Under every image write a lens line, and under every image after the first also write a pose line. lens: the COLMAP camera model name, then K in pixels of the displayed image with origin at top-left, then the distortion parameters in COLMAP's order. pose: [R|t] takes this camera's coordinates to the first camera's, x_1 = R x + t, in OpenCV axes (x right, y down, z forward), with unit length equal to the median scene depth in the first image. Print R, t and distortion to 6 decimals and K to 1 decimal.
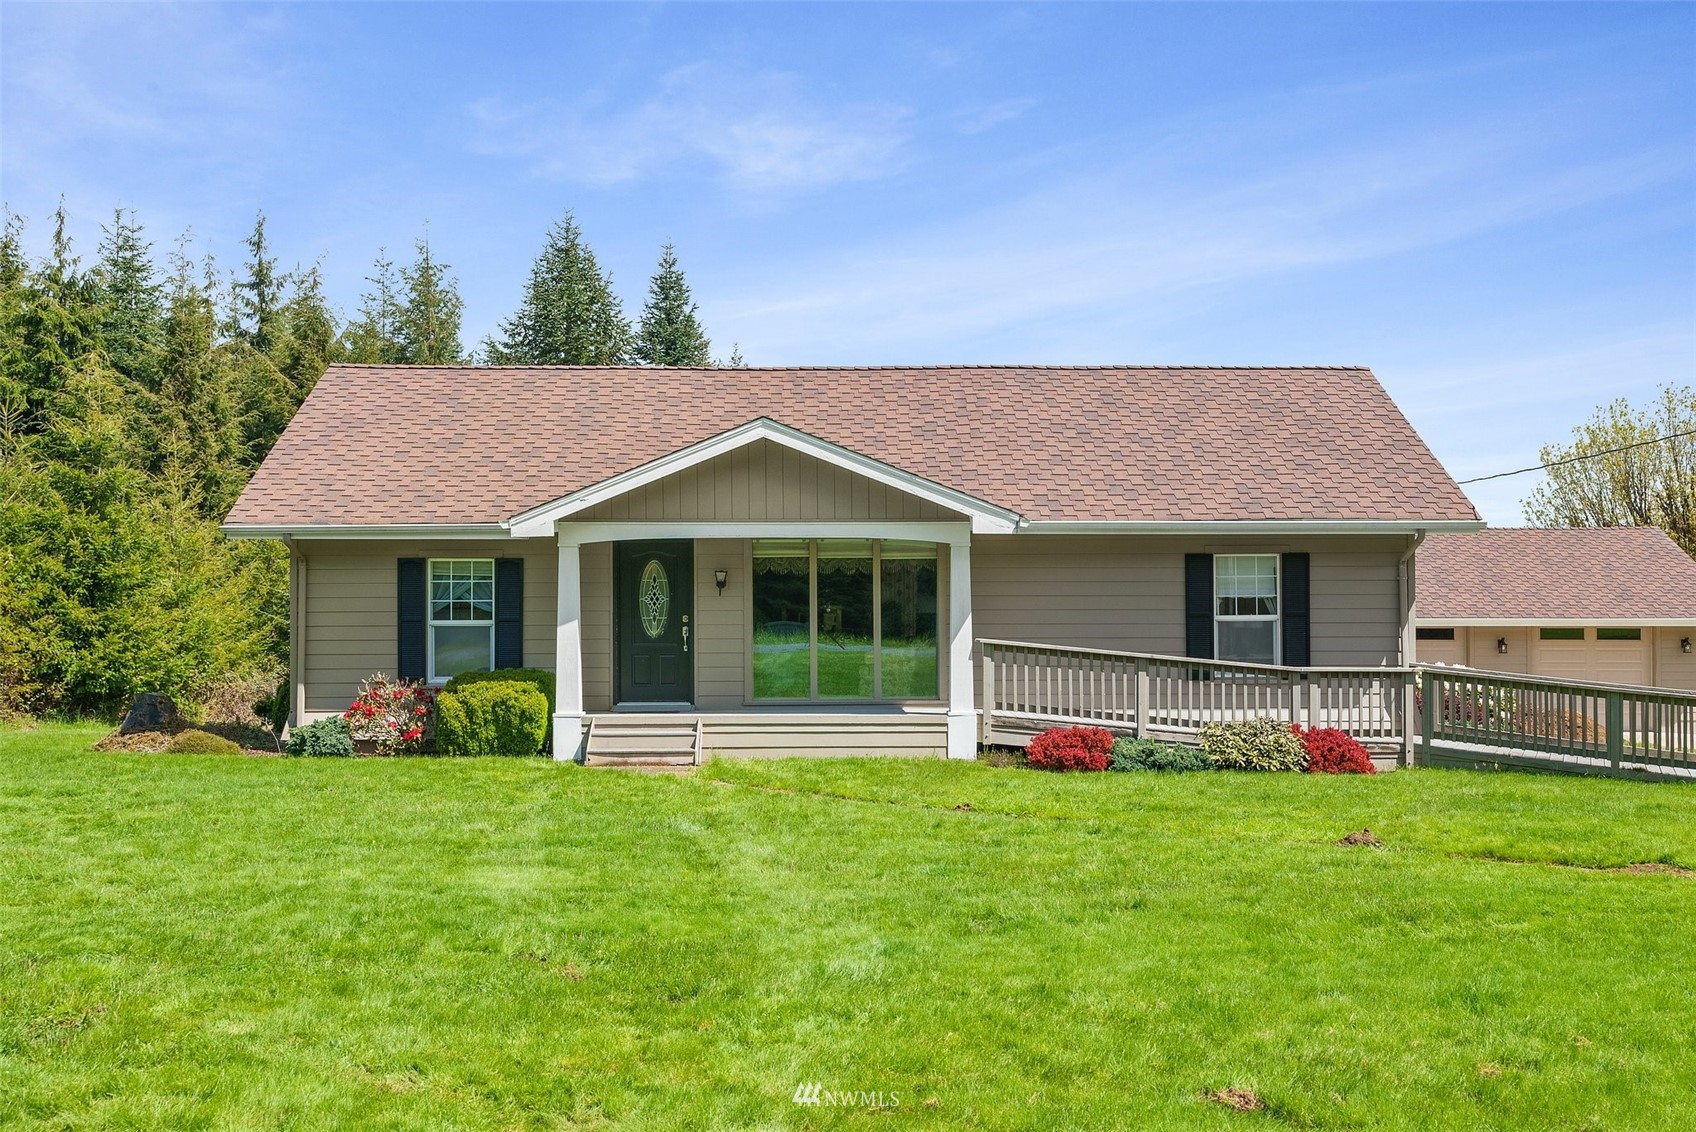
lens RADIAL K [[1734.1, 0, 848.0], [0, 1734.1, 566.0], [0, 0, 1]] dist [0.007340, 0.004526]
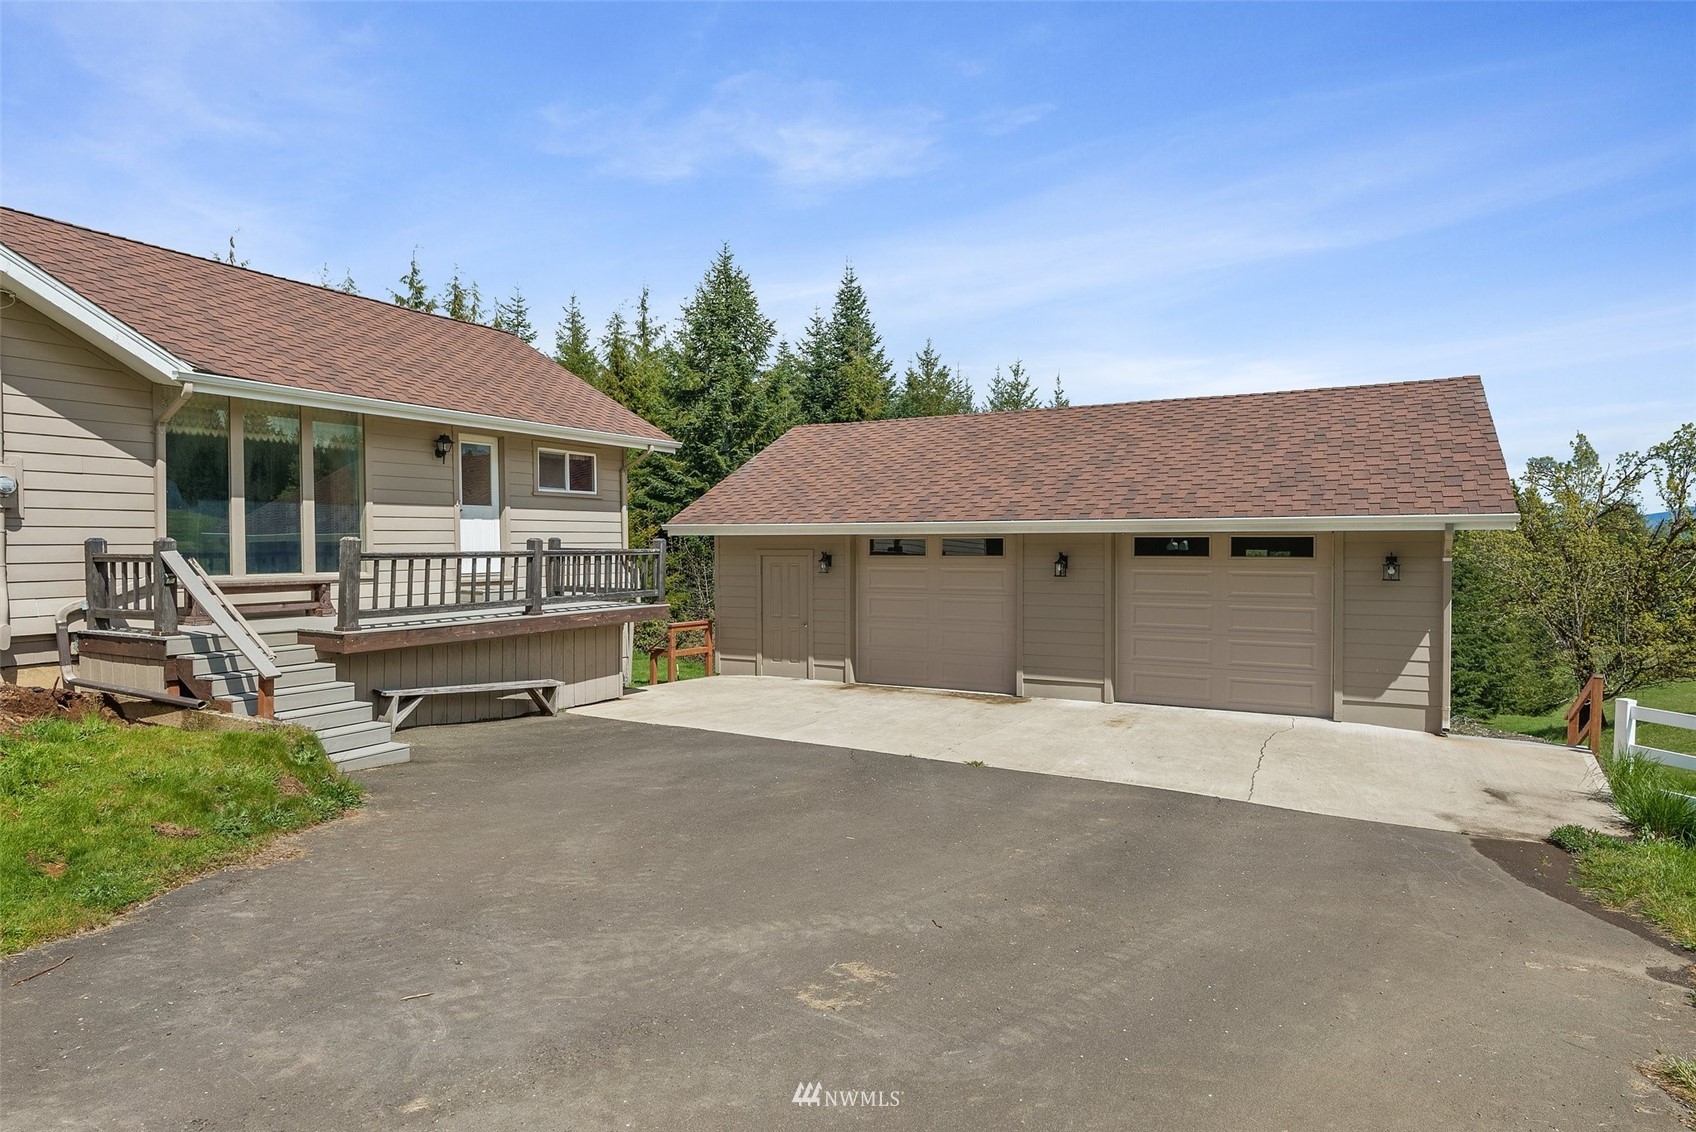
lens RADIAL K [[958.5, 0, 848.0], [0, 958.5, 566.0], [0, 0, 1]] dist [0.000208, 0.000125]
pose [[0.856007, 0.010888, -0.516849, 0.864130], [0.010722, 0.999189, 0.038808, 0.053750], [0.516852, -0.038762, 0.855197, 1.059940]]
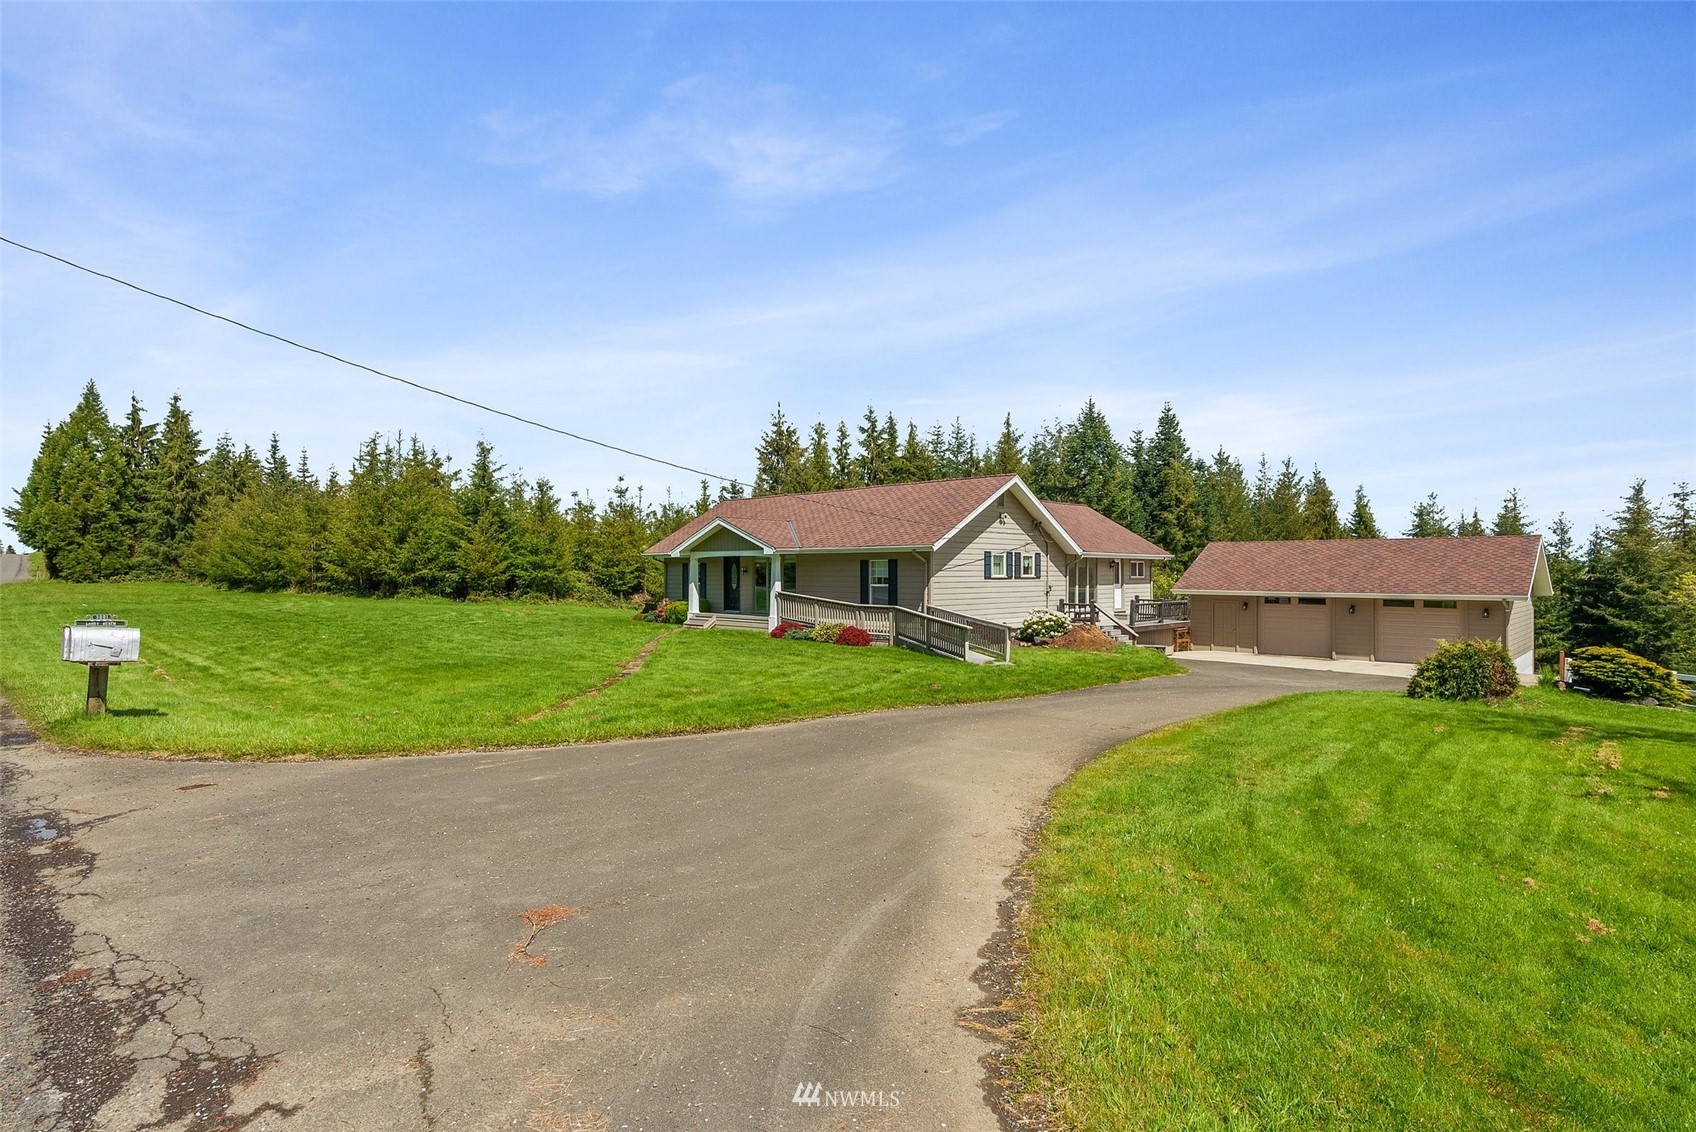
lens RADIAL K [[869.6, 0, 848.0], [0, 869.6, 566.0], [0, 0, 1]] dist [-0.001754, 0.000010]
pose [[0.694156, -0.001746, -0.719823, 1.114229], [0.007668, 0.999958, 0.004969, -0.005025], [0.719784, -0.008969, 0.694140, 0.084828]]
